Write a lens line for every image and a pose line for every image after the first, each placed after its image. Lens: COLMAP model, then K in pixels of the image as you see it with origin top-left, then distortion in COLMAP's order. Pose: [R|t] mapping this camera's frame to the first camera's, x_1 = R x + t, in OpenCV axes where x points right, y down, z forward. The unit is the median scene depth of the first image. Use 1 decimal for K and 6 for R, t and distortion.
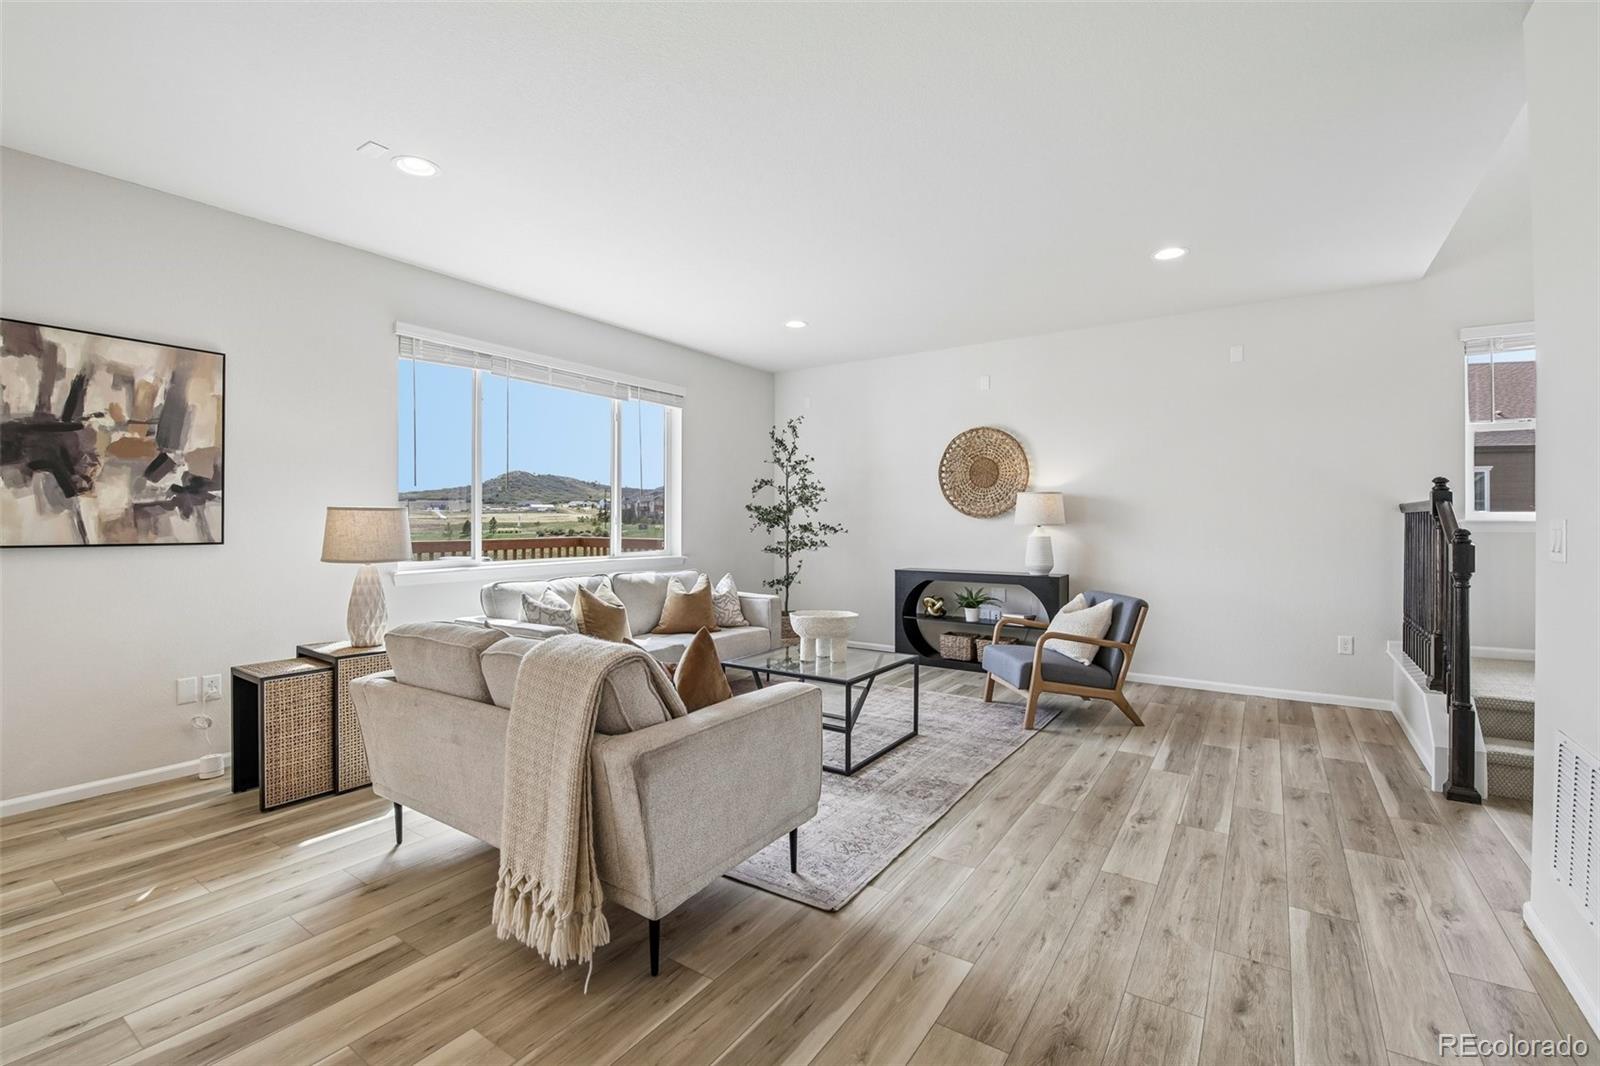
lens RADIAL K [[701.4, 0, 796.7], [0, 701.4, 517.0], [0, 0, 1]] dist [-0.002039, -0.000448]
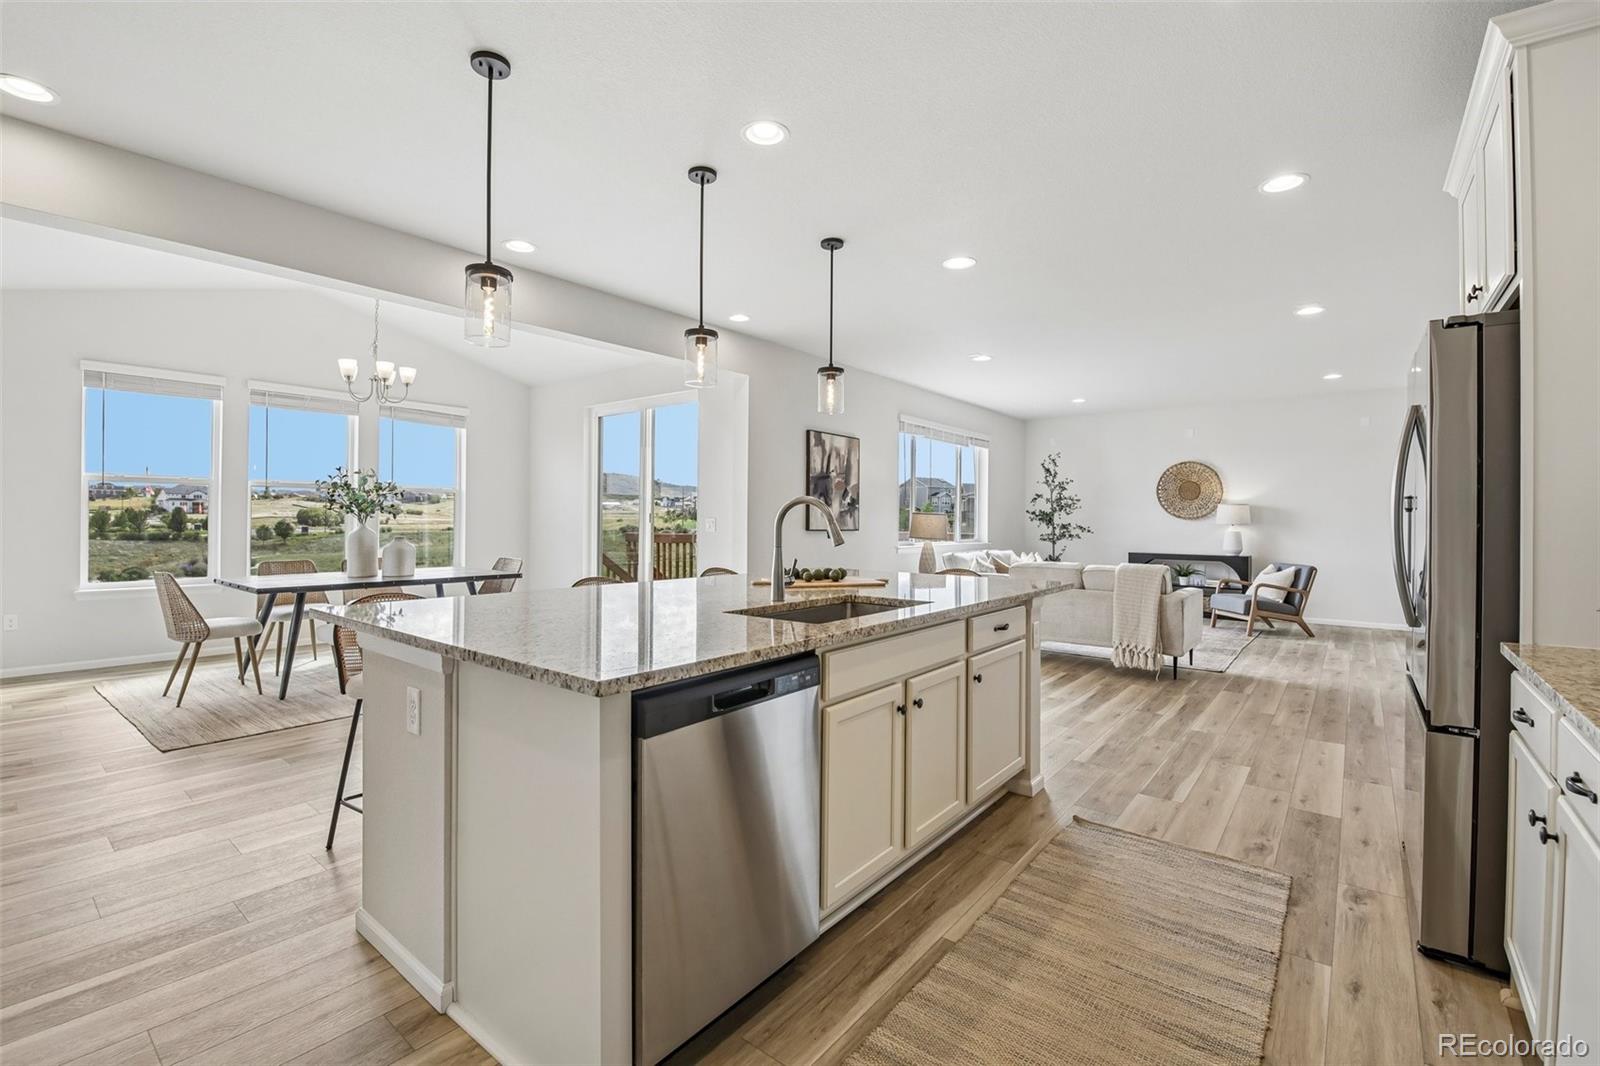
lens RADIAL K [[701.4, 0, 796.7], [0, 701.4, 517.0], [0, 0, 1]] dist [-0.002039, -0.000448]
pose [[0.997026, 0.005927, -0.076842, -0.522522], [-0.005843, 0.999982, 0.001311, -0.001705], [0.076848, -0.000859, 0.997042, -0.671995]]
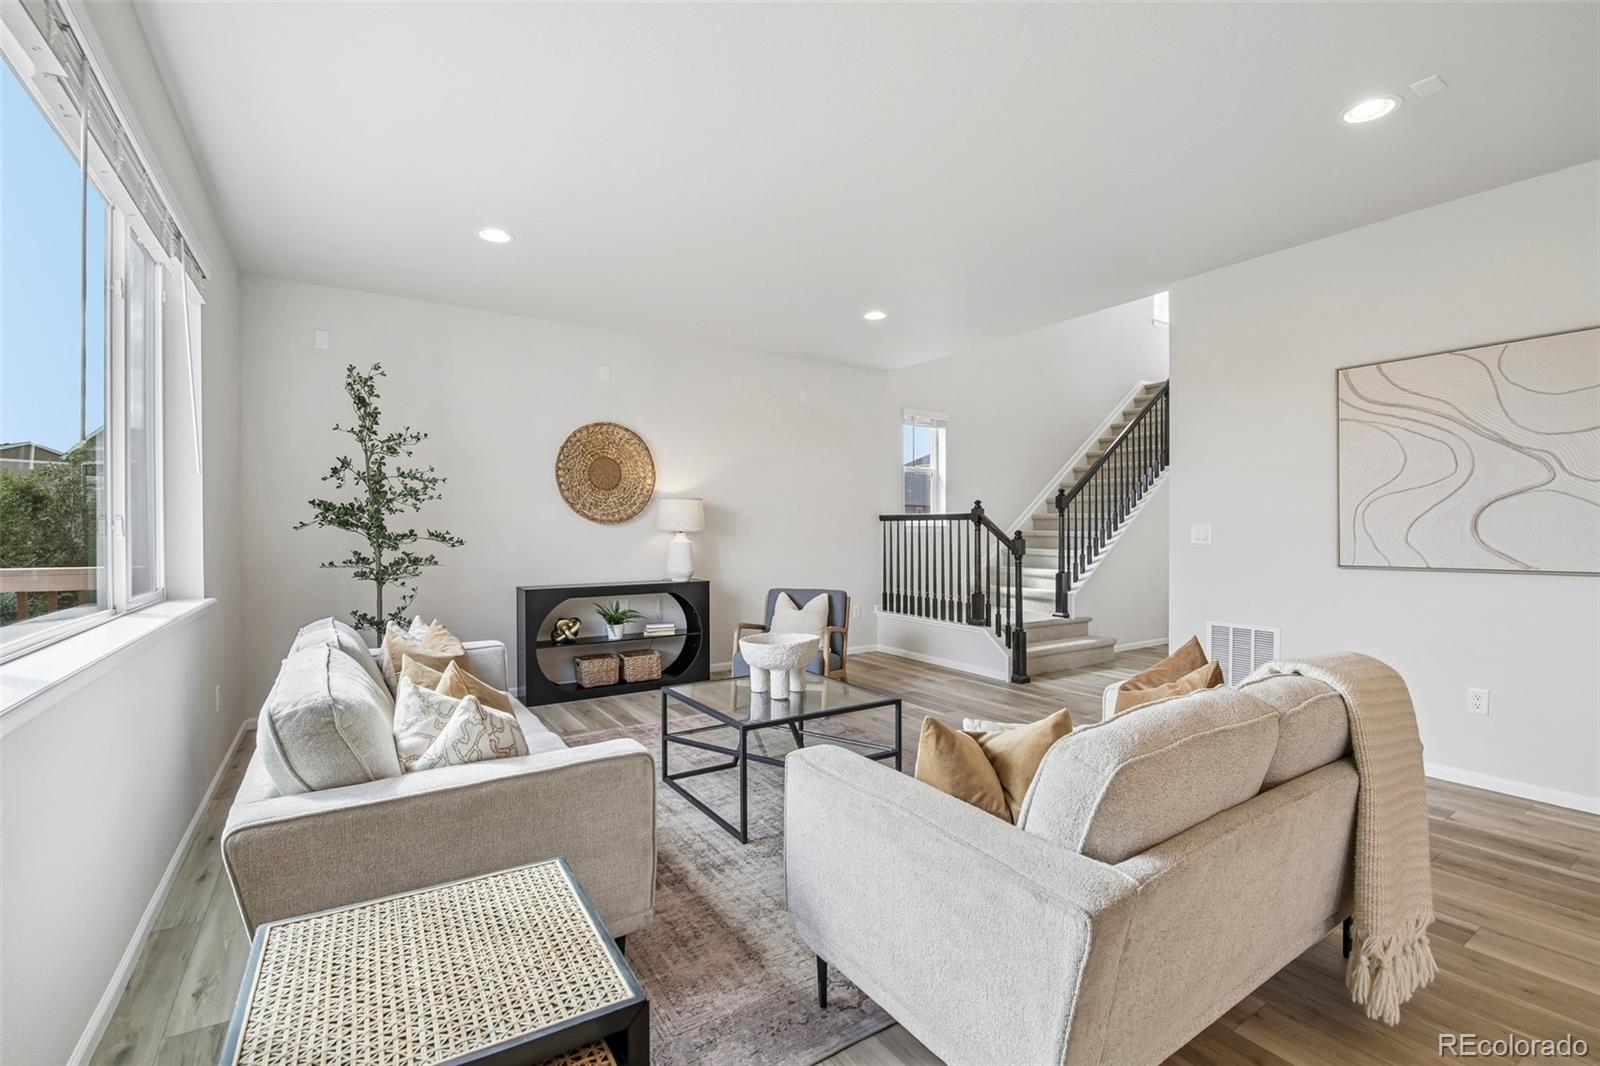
lens RADIAL K [[685.9, 0, 786.5], [0, 685.9, 528.7], [0, 0, 1]] dist [-0.000893, -0.000113]
pose [[0.400174, -0.003191, 0.916434, -0.489455], [-0.001014, 0.999992, 0.003925, 0.004381], [-0.916439, -0.002499, 0.400167, 0.473534]]
